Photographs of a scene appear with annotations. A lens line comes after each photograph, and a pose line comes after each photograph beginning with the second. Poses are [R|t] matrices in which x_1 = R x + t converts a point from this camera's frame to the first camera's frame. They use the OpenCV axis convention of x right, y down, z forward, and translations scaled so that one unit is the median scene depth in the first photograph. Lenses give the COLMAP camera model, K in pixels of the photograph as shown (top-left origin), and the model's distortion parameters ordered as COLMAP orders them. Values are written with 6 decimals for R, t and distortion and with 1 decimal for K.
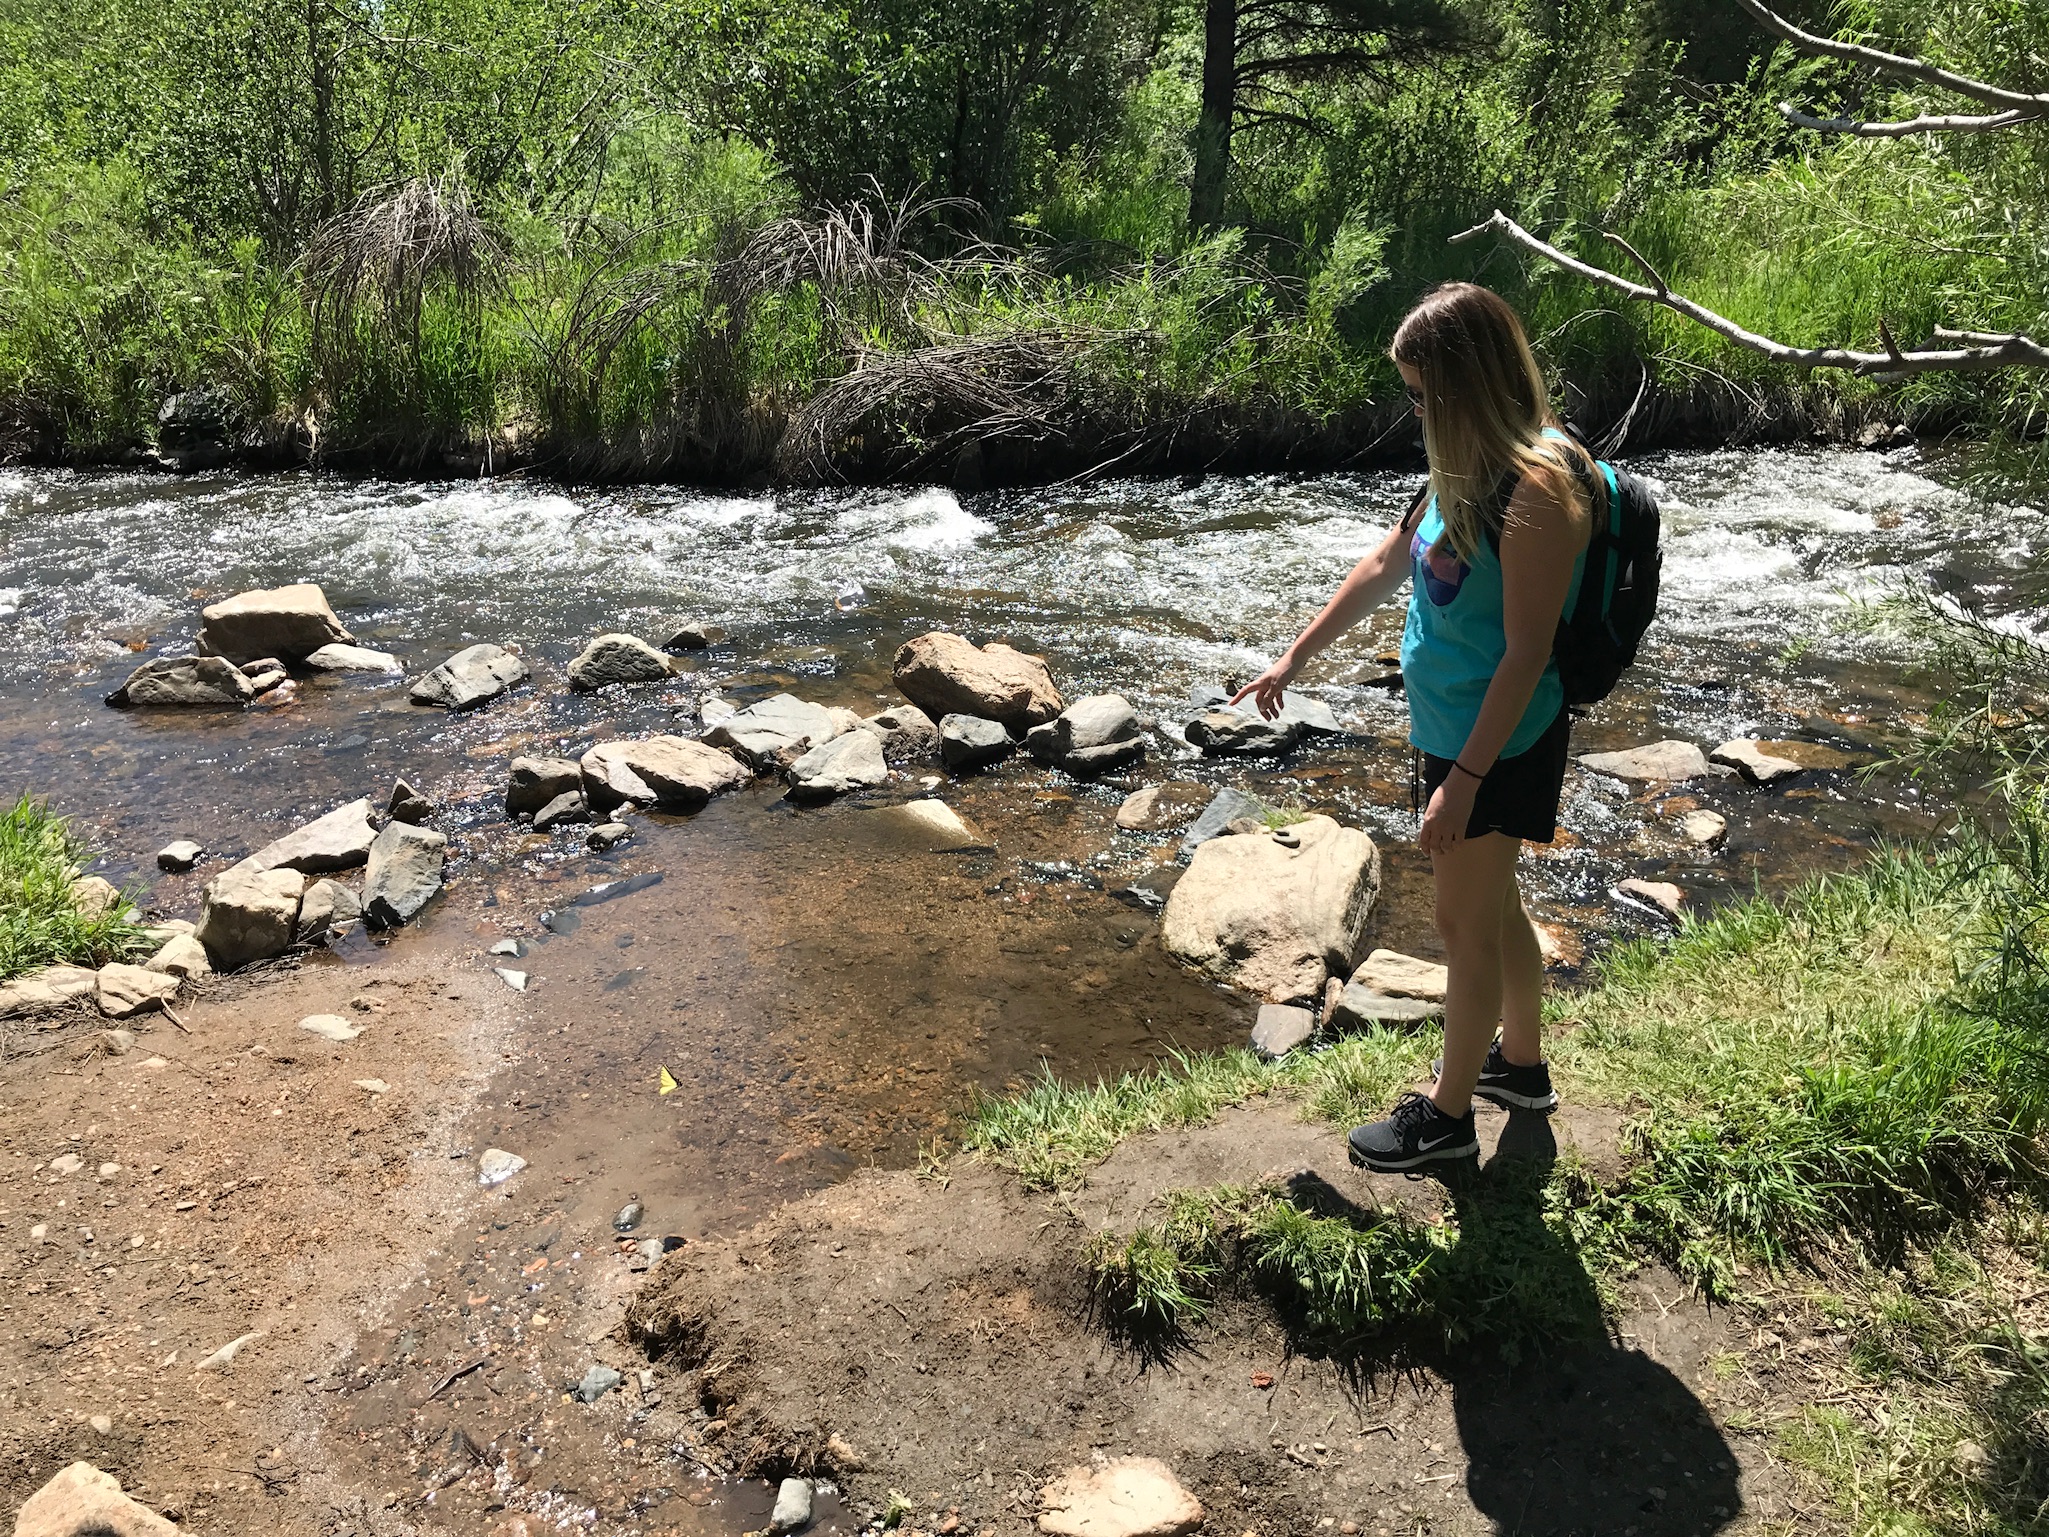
lens RADIAL K [[1693.7, 0, 1019.6], [0, 1693.7, 762.9], [0, 0, 1]] dist [-0.000719, 0.022733]
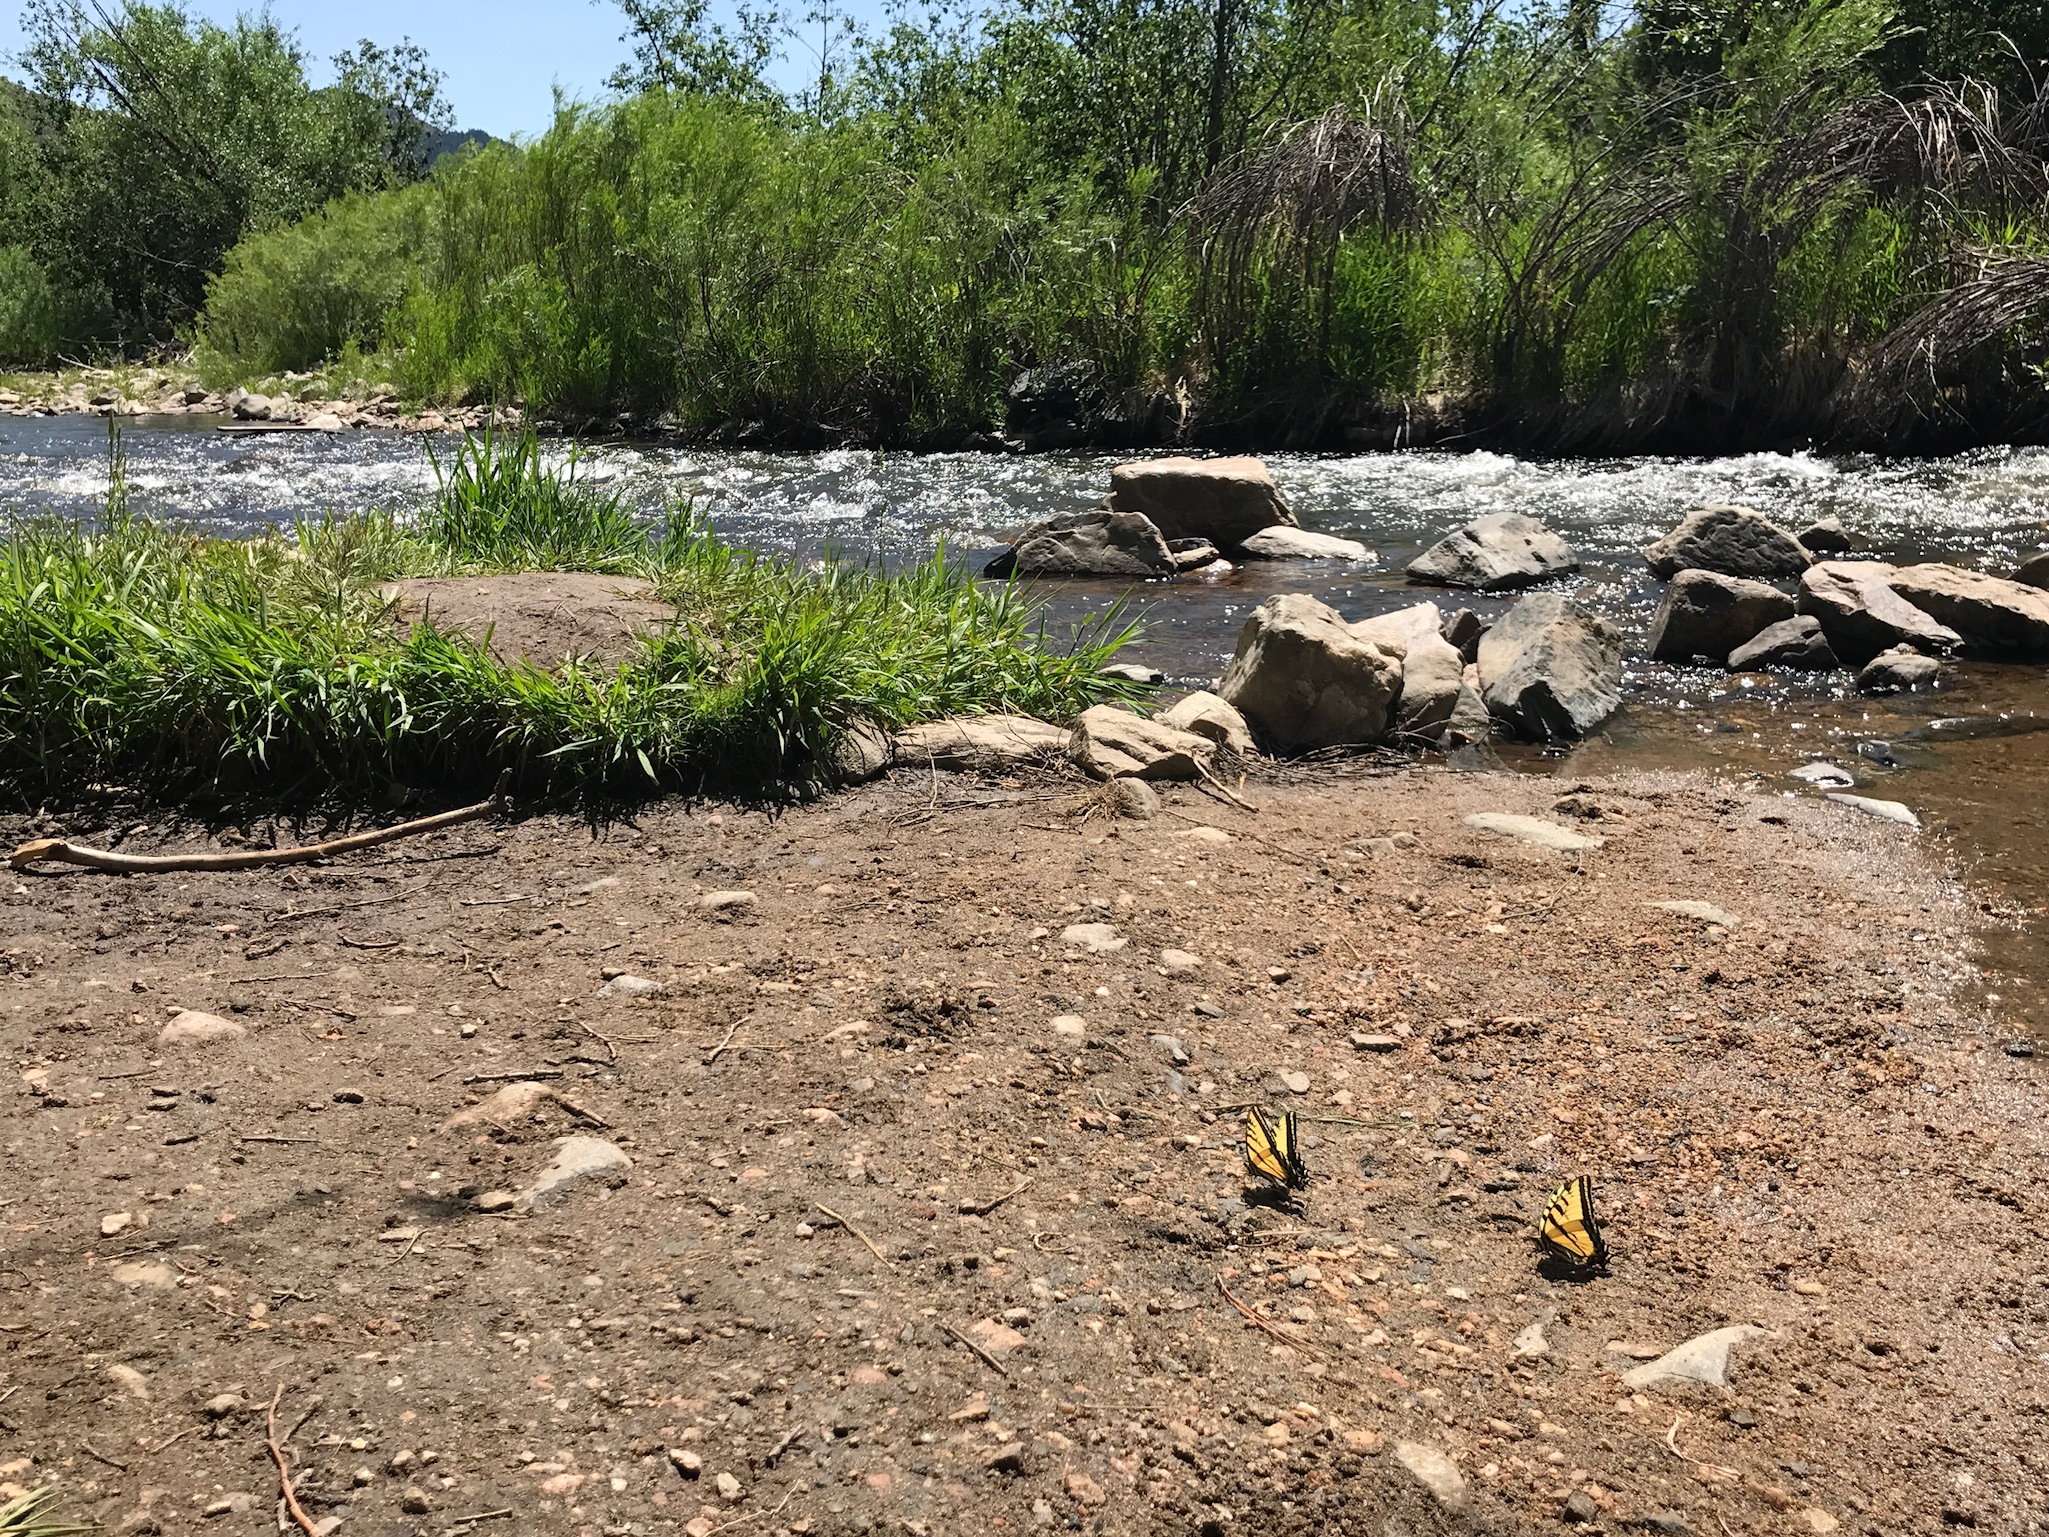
lens RADIAL K [[1998.4, 0, 1025.4], [0, 1998.4, 773.0], [0, 0, 1]] dist [-0.015323, 0.000000]
pose [[0.913298, 0.080188, -0.399320, -0.181516], [-0.121110, 0.989547, -0.078282, 0.116428], [0.388869, 0.119857, 0.913463, 0.247527]]
